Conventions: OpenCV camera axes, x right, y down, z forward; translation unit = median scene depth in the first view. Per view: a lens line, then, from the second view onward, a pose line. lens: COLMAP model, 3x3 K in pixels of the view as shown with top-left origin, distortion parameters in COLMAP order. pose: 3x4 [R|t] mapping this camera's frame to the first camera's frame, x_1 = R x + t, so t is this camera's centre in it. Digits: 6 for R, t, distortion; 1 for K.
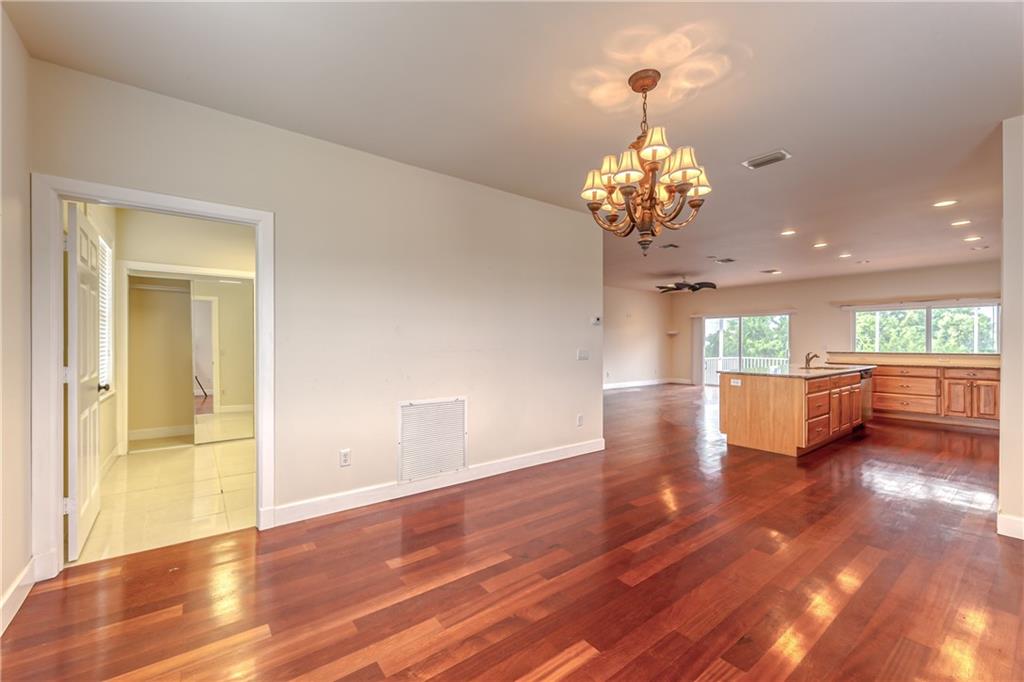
lens RADIAL K [[415.2, 0, 510.0], [0, 415.2, 340.7], [0, 0, 1]] dist [0.001985, 0.000071]
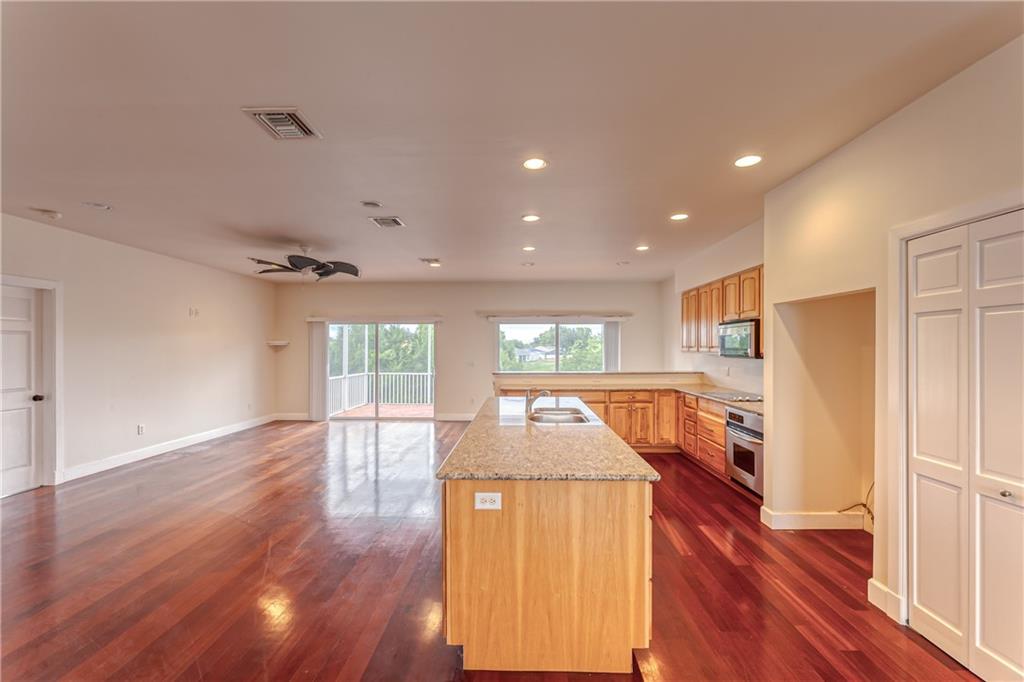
lens RADIAL K [[415.2, 0, 515.3], [0, 415.2, 348.0], [0, 0, 1]] dist [0.001985, 0.000071]
pose [[0.618868, -0.001495, 0.785493, 0.176987], [-0.002008, 0.999992, 0.003485, -0.023536], [-0.785492, -0.003734, 0.618860, 0.495263]]
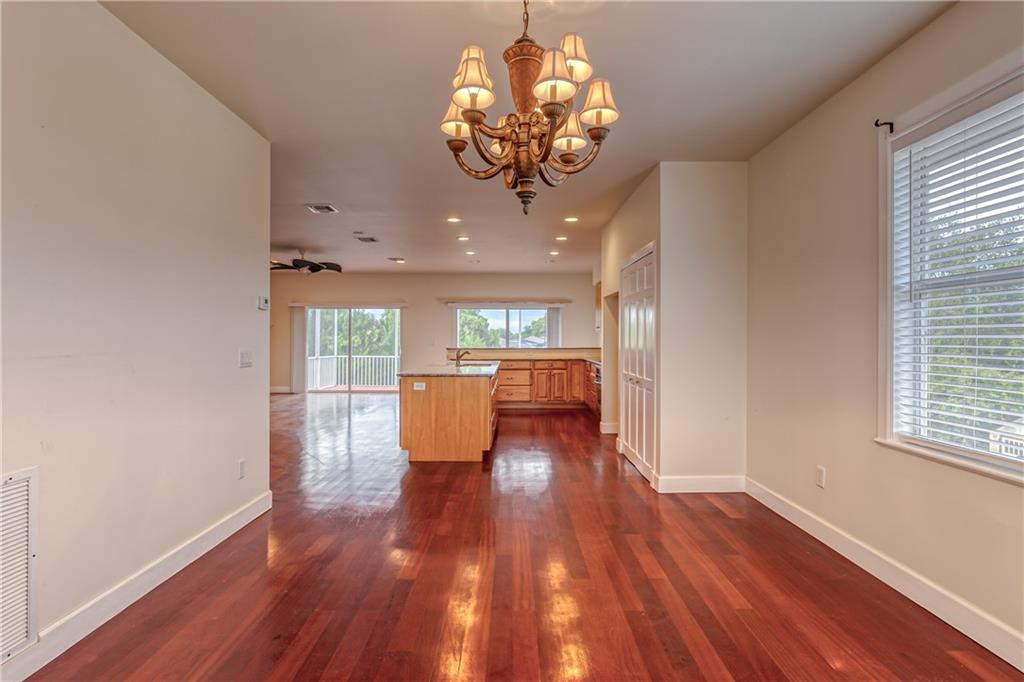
lens RADIAL K [[511.1, 0, 512.4], [0, 511.1, 336.4], [0, 0, 1]] dist [0.004015, -0.000711]
pose [[0.605712, 0.004290, 0.795673, -0.108264], [-0.004383, 0.999988, -0.002055, 0.000797], [-0.795672, -0.002243, 0.605723, 0.148285]]
